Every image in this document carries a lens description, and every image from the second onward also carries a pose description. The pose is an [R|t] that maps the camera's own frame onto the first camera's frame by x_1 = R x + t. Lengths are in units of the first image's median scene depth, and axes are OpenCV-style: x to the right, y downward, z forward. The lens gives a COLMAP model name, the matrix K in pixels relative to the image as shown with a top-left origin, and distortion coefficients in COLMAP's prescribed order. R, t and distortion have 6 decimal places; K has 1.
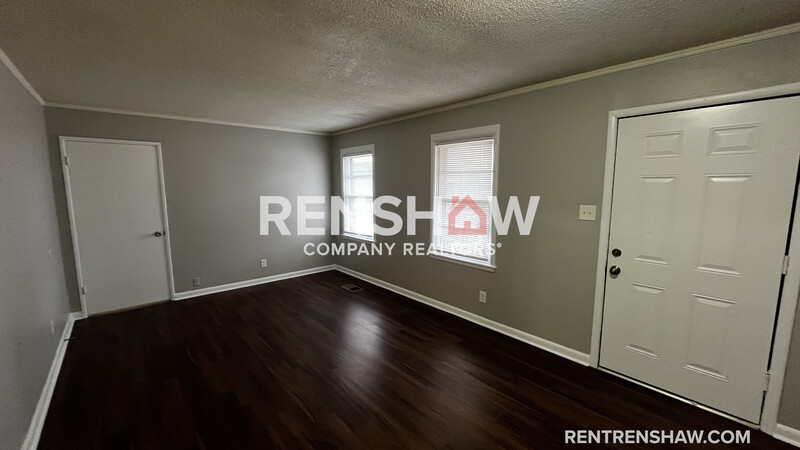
lens RADIAL K [[327.3, 0, 404.1], [0, 327.3, 219.6], [0, 0, 1]] dist [0.003405, 0.000053]
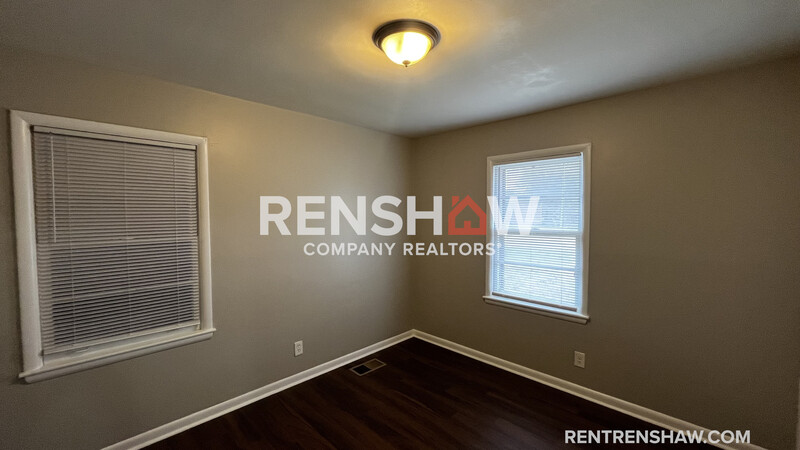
lens RADIAL K [[327.3, 0, 404.5], [0, 327.3, 216.6], [0, 0, 1]] dist [0.003405, 0.000053]
pose [[0.997812, -0.000784, 0.066108, -0.209654], [0.006747, 0.995917, -0.090020, -0.027393], [-0.065768, 0.090270, 0.993743, 0.229075]]
